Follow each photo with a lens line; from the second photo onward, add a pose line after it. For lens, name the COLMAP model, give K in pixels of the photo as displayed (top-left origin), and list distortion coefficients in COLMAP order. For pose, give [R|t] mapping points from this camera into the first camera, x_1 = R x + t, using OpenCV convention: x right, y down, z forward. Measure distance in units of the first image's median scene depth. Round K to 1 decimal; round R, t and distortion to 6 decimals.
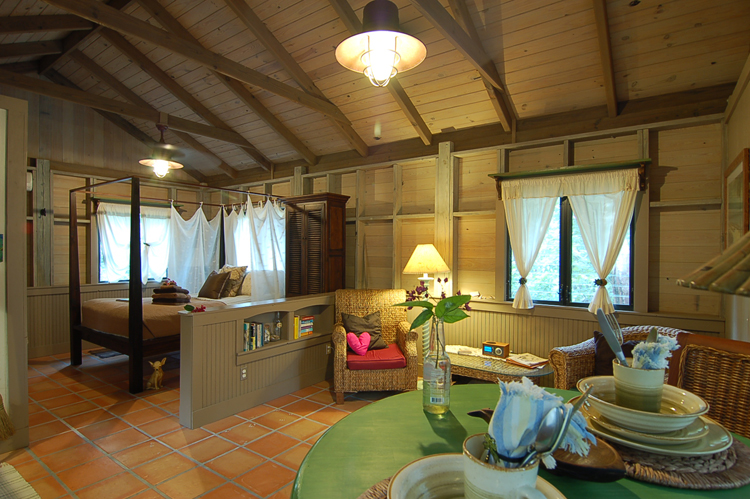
lens RADIAL K [[394.1, 0, 362.7], [0, 394.1, 249.2], [0, 0, 1]] dist [0.047563, 0.000288]
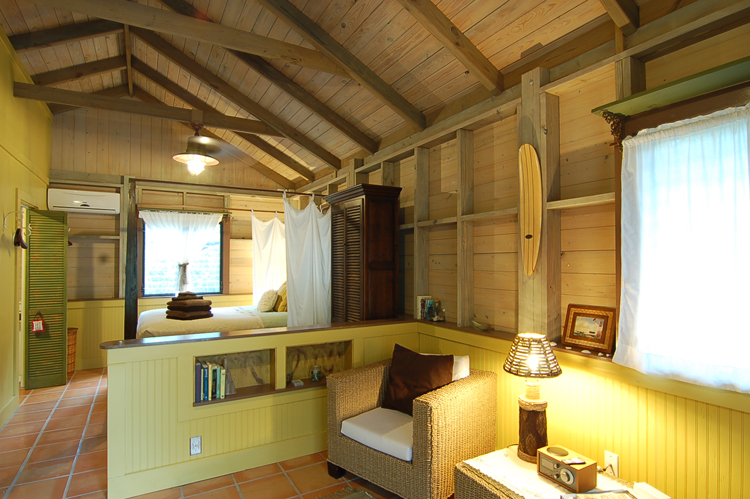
lens RADIAL K [[394.1, 0, 362.7], [0, 394.1, 249.2], [0, 0, 1]] dist [0.047563, 0.000288]
pose [[0.906248, -0.000690, -0.422746, 0.195427], [-0.013108, 0.999472, -0.029732, -0.011579], [0.422544, 0.032486, 0.905760, 0.351870]]
